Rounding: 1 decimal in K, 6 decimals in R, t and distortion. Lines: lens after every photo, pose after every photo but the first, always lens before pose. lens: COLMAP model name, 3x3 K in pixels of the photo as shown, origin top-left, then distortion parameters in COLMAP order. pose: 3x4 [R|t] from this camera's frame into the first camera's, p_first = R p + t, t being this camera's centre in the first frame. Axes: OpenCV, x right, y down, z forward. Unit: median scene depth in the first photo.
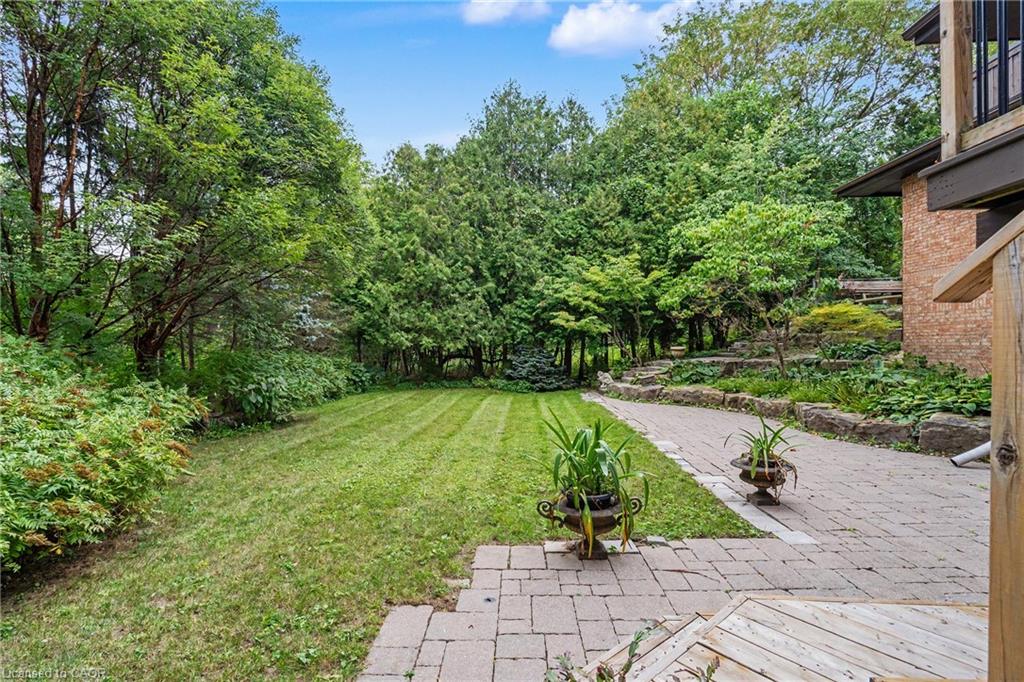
lens RADIAL K [[469.4, 0, 507.7], [0, 469.4, 346.4], [0, 0, 1]] dist [0.010375, -0.000065]
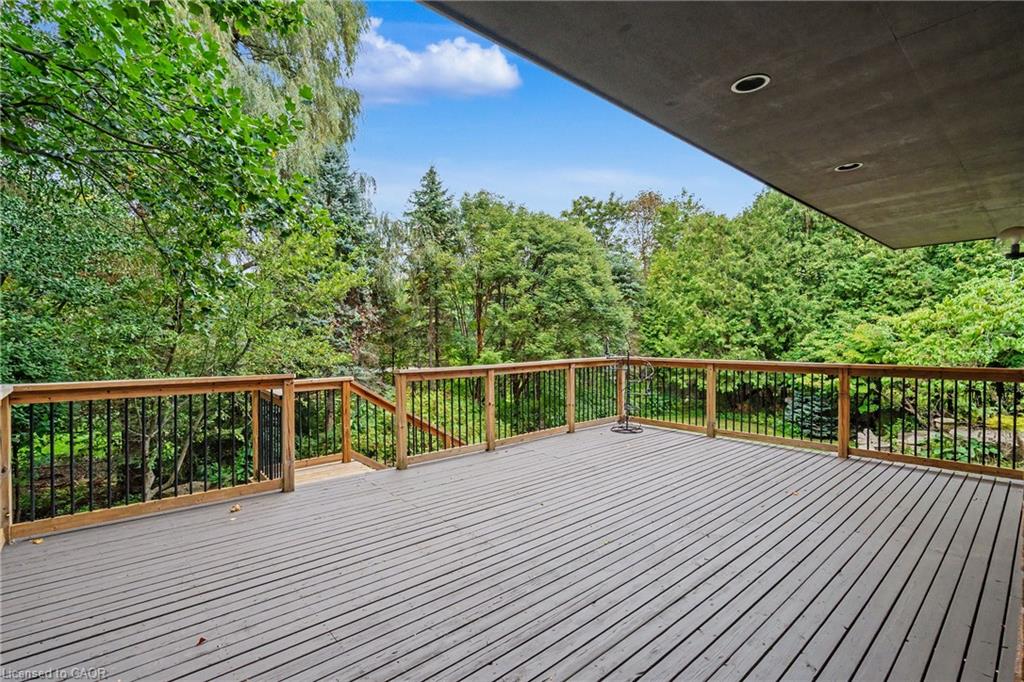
lens RADIAL K [[469.4, 0, 509.5], [0, 469.4, 344.0], [0, 0, 1]] dist [0.010375, -0.000065]
pose [[0.667171, 0.027156, -0.744409, 0.408257], [-0.015071, 0.999623, 0.022958, -0.131383], [0.744752, -0.004098, 0.667329, -0.225072]]
